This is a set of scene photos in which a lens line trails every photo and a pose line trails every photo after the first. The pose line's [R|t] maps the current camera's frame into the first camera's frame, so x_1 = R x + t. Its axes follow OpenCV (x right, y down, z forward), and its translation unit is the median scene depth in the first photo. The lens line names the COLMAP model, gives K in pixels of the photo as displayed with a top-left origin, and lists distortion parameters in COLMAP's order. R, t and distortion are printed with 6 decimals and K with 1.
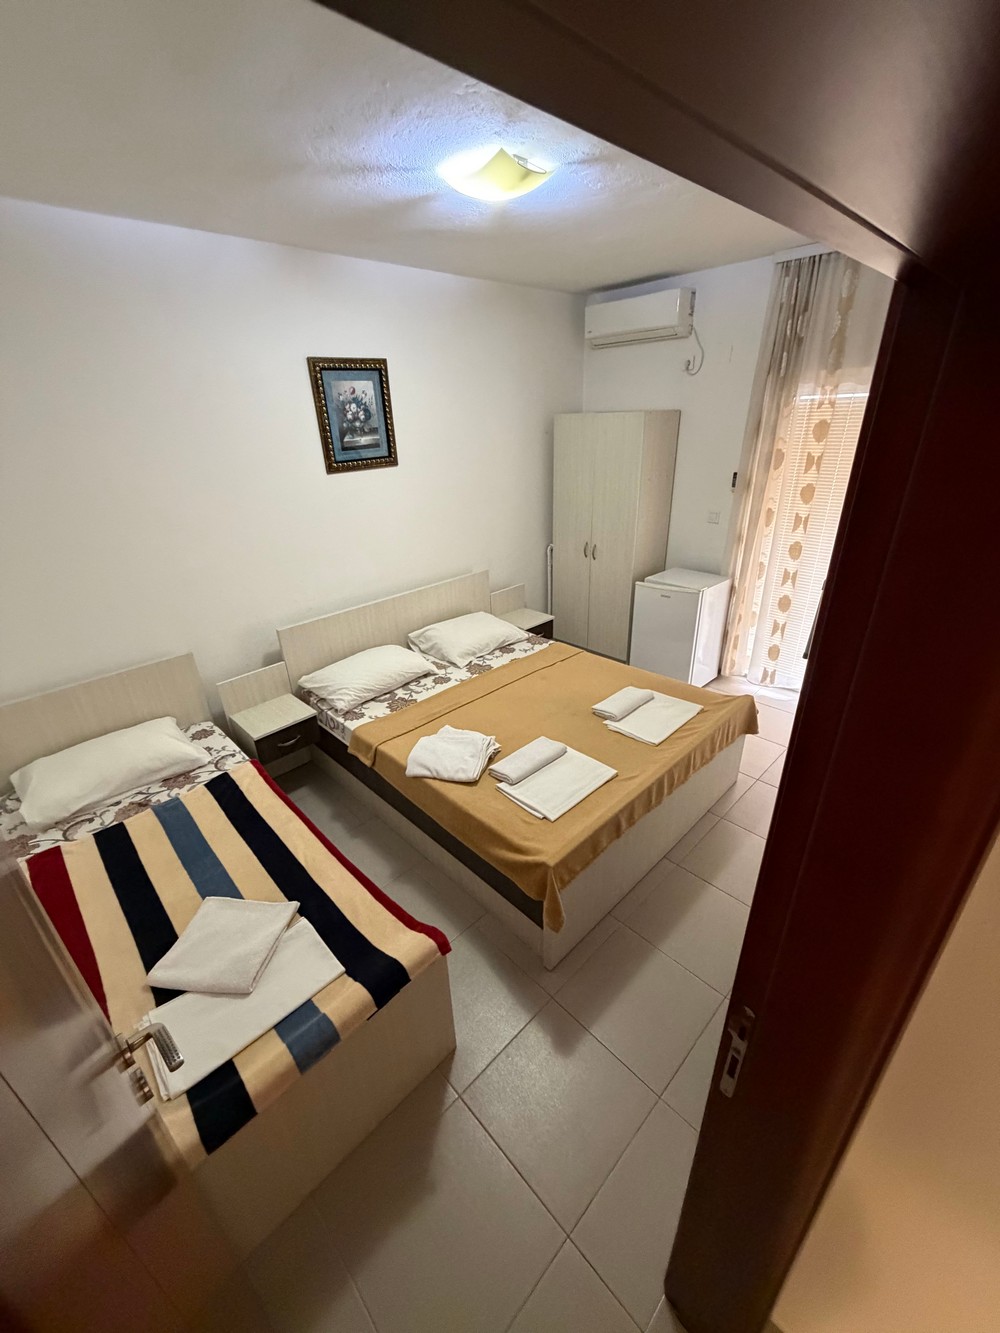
lens RADIAL K [[529.6, 0, 498.0], [0, 529.6, 664.0], [0, 0, 1]] dist [0.000999, 0.000052]
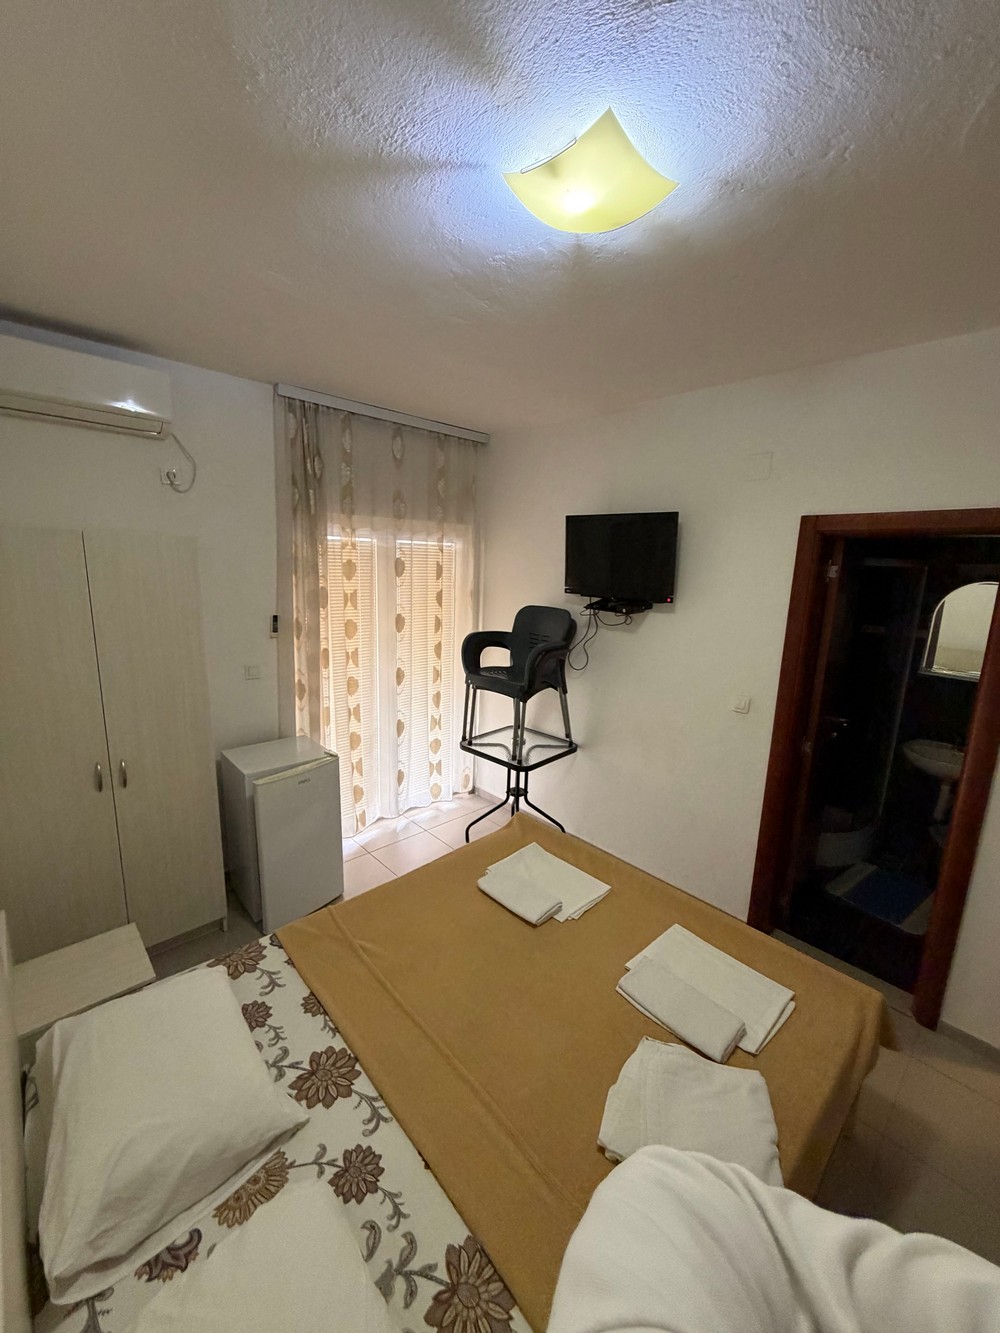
lens RADIAL K [[529.6, 0, 498.0], [0, 529.6, 664.0], [0, 0, 1]] dist [0.000999, 0.000052]
pose [[0.015799, -0.160721, 0.986873, -0.384101], [0.401637, 0.904889, 0.140939, -0.283680], [-0.915663, 0.394138, 0.078848, 0.680836]]
